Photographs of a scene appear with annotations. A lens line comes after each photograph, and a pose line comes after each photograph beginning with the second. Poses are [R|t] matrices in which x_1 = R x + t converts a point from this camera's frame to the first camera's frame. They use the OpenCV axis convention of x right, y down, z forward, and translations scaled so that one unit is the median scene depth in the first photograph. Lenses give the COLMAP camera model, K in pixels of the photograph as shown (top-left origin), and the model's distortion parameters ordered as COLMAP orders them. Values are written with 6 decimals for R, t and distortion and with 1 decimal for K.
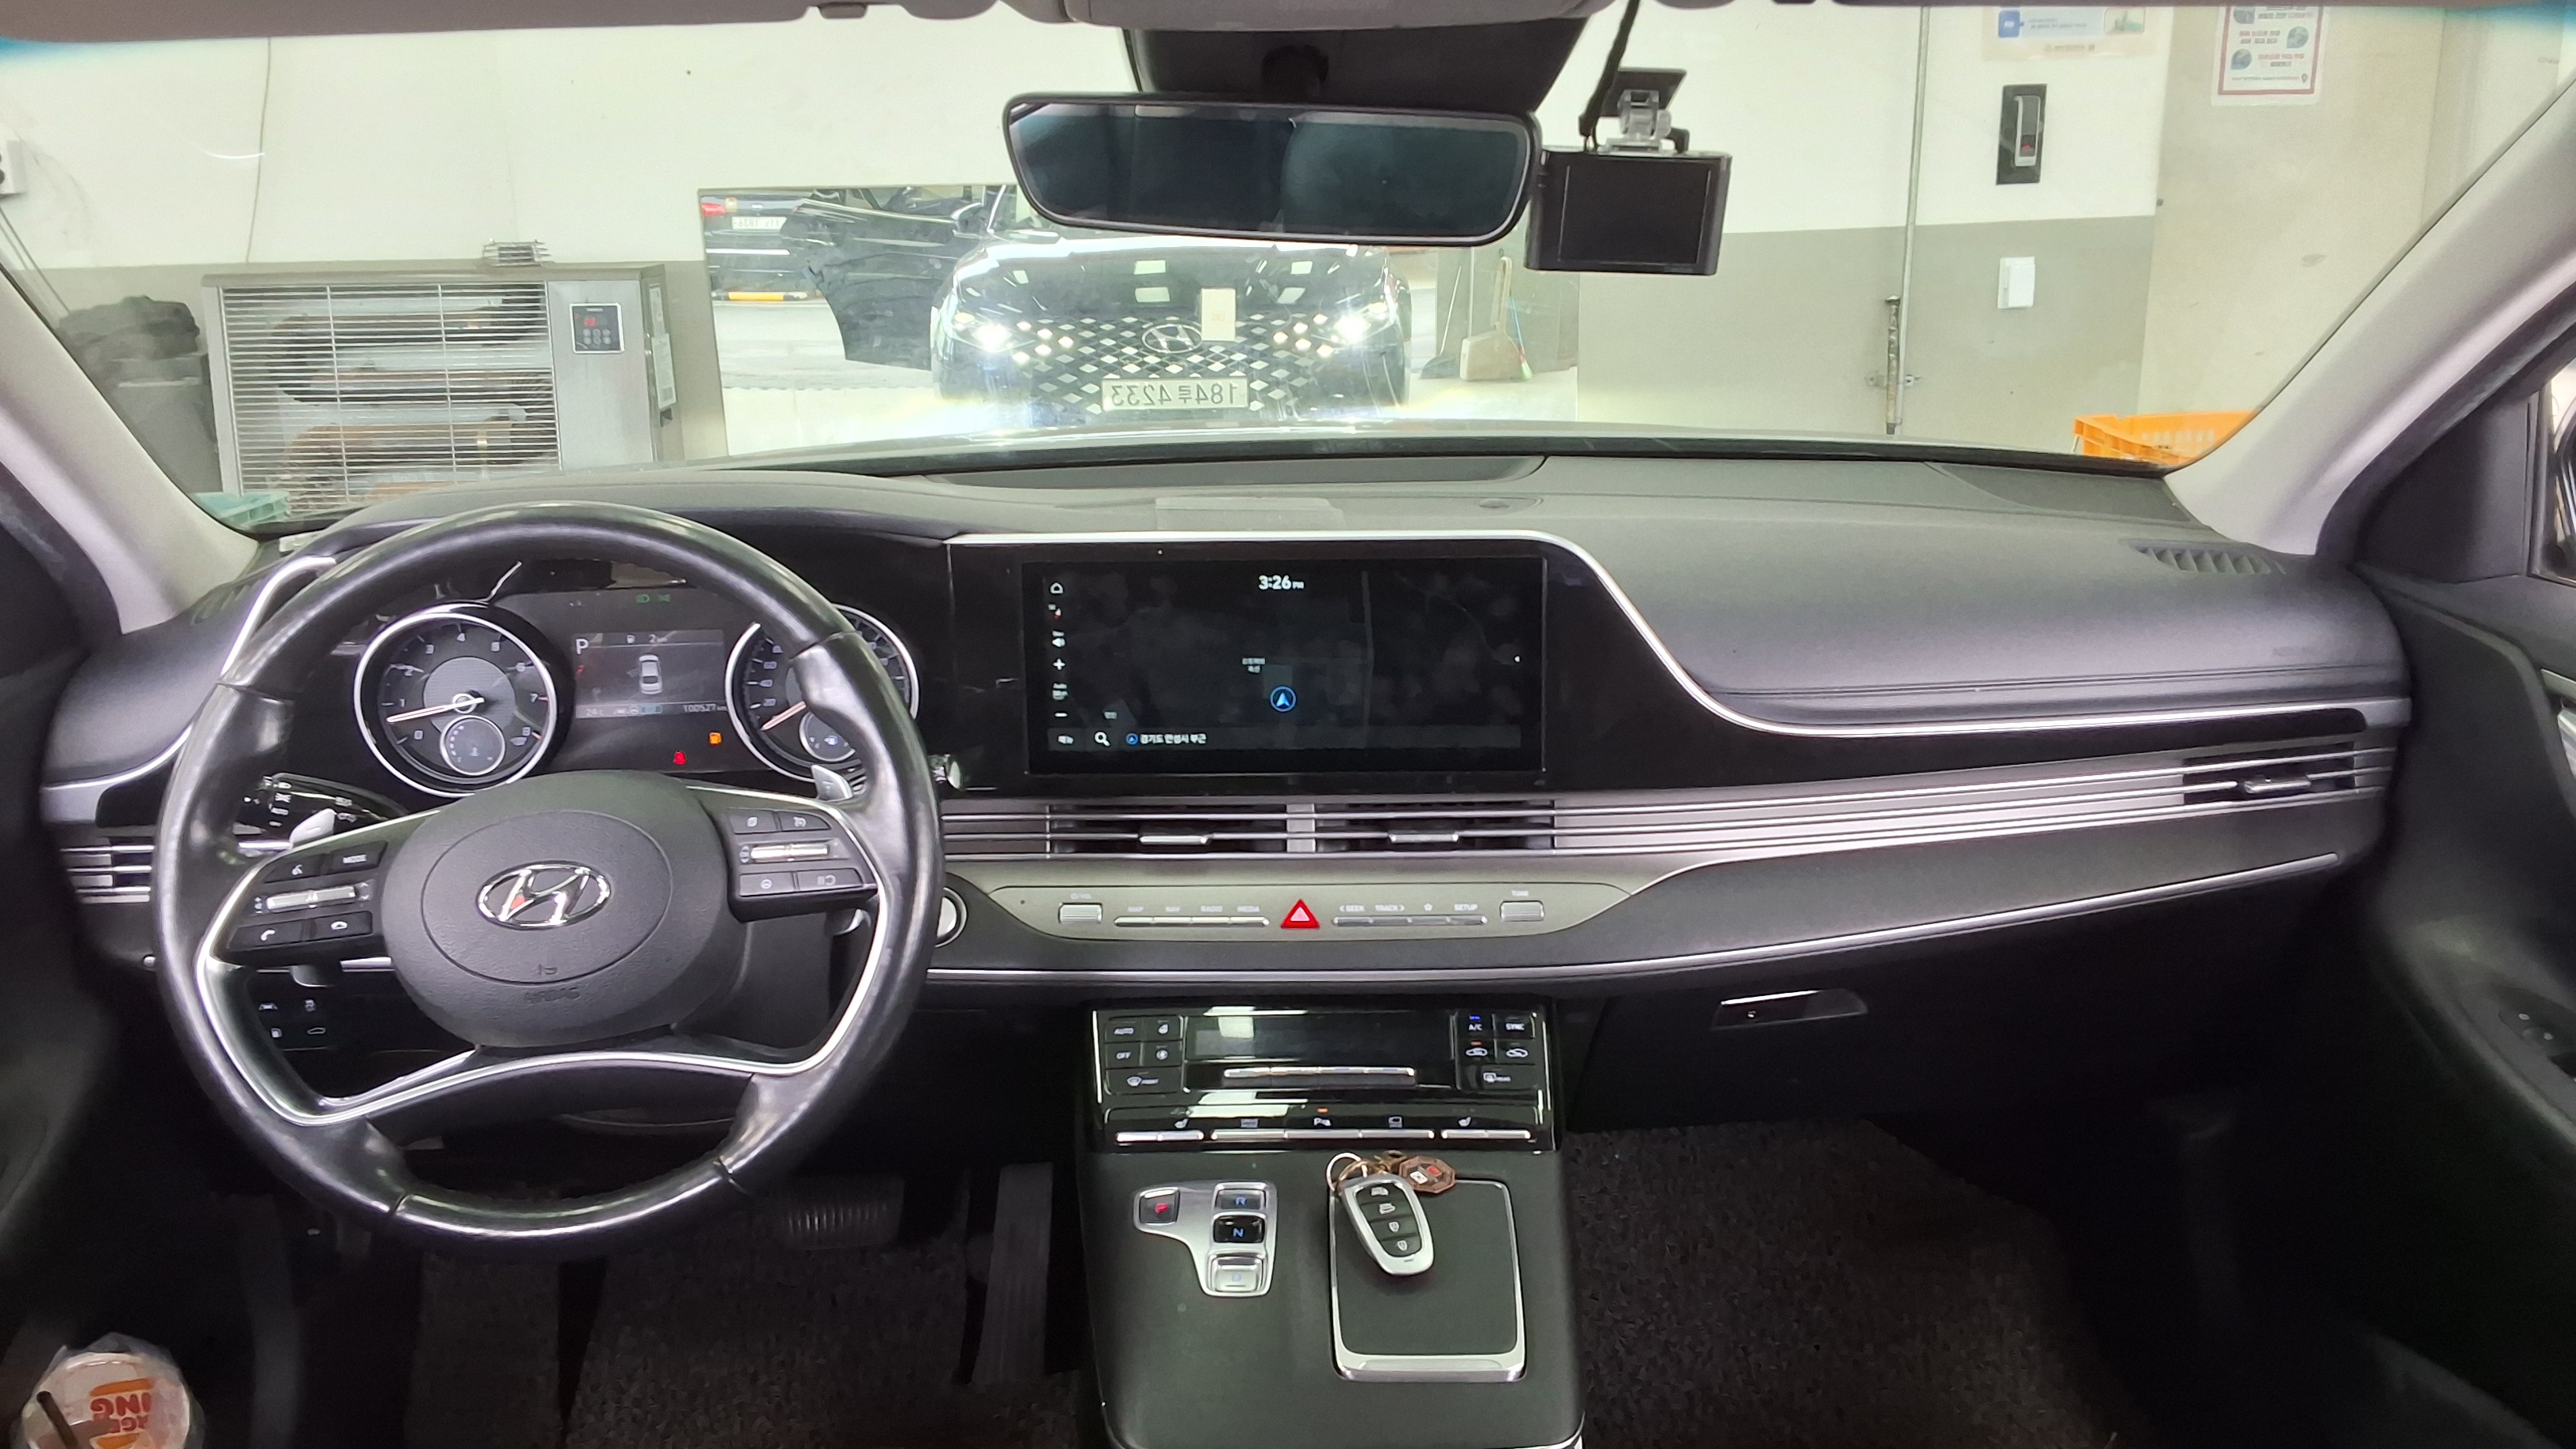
lens RADIAL K [[2014.8, 0, 1288.0], [0, 2014.8, 724.5], [0, 0, 1]] dist [0.061120, -0.004266]
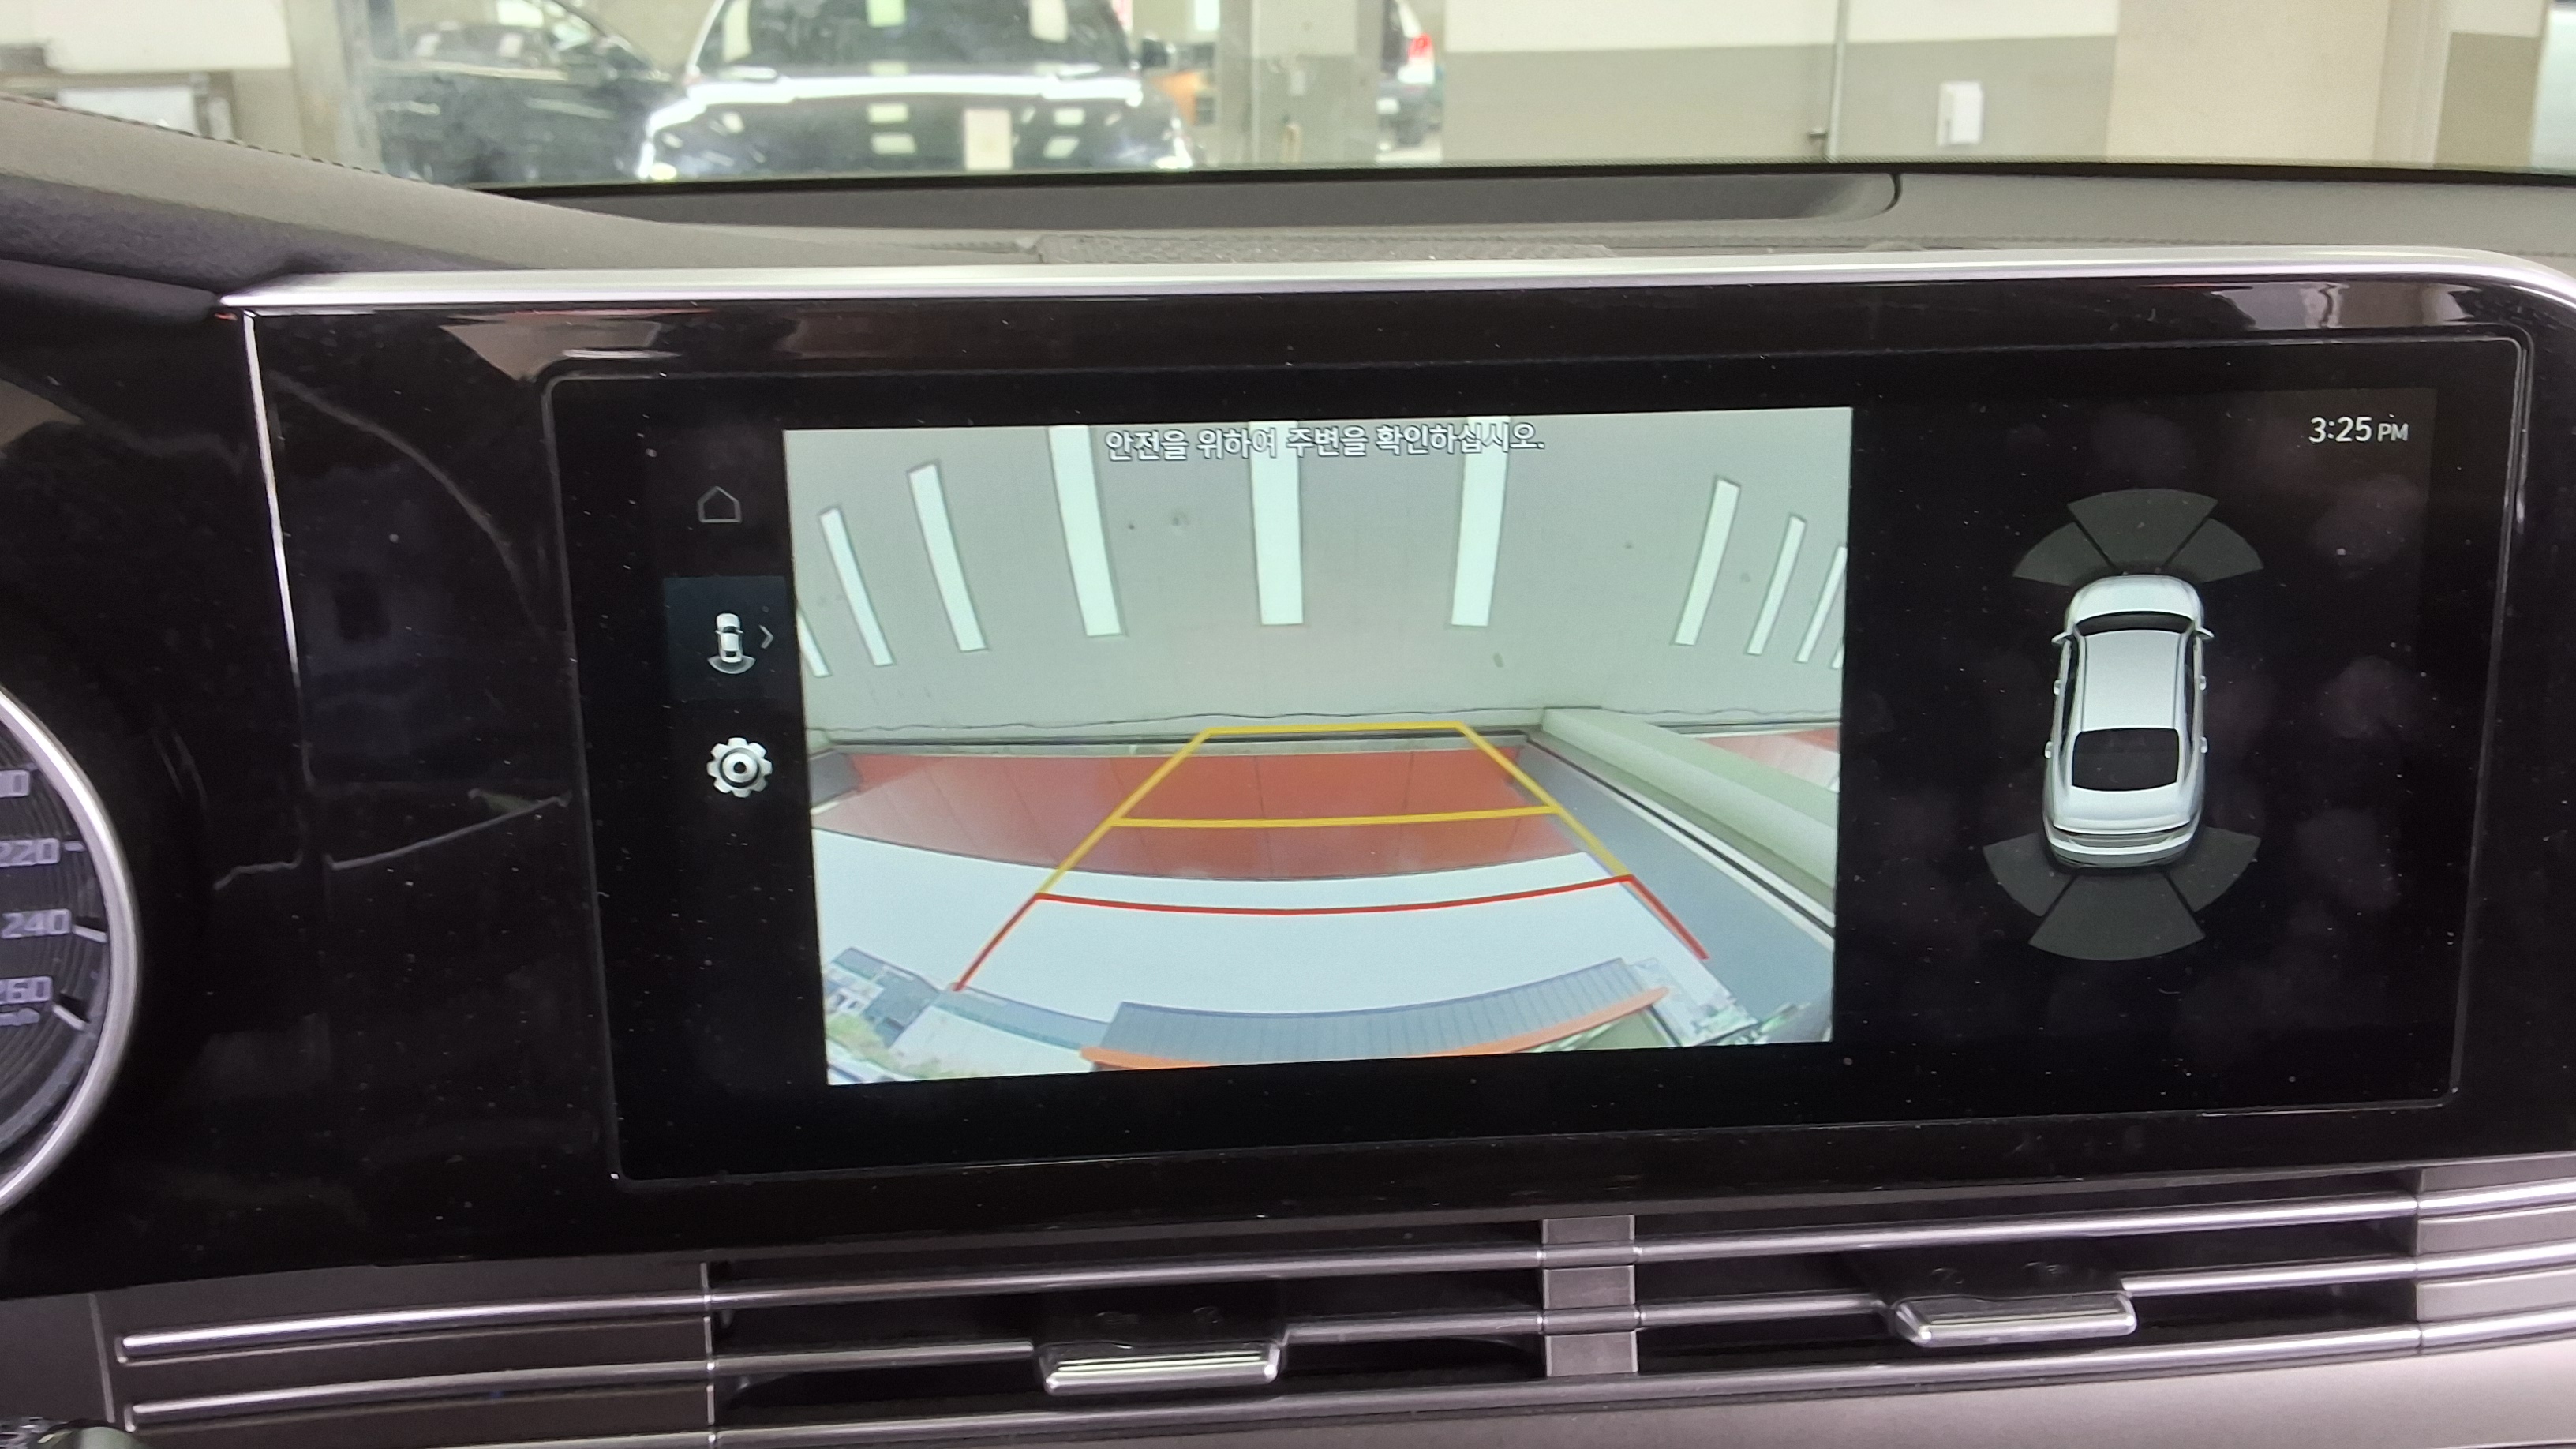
lens RADIAL K [[2014.8, 0, 1288.0], [0, 2014.8, 724.5], [0, 0, 1]] dist [0.061120, -0.004266]
pose [[0.992370, -0.027002, 0.120302, -0.020402], [0.021641, 0.998723, 0.045647, -0.013338], [-0.121381, -0.042695, 0.991687, 0.208152]]
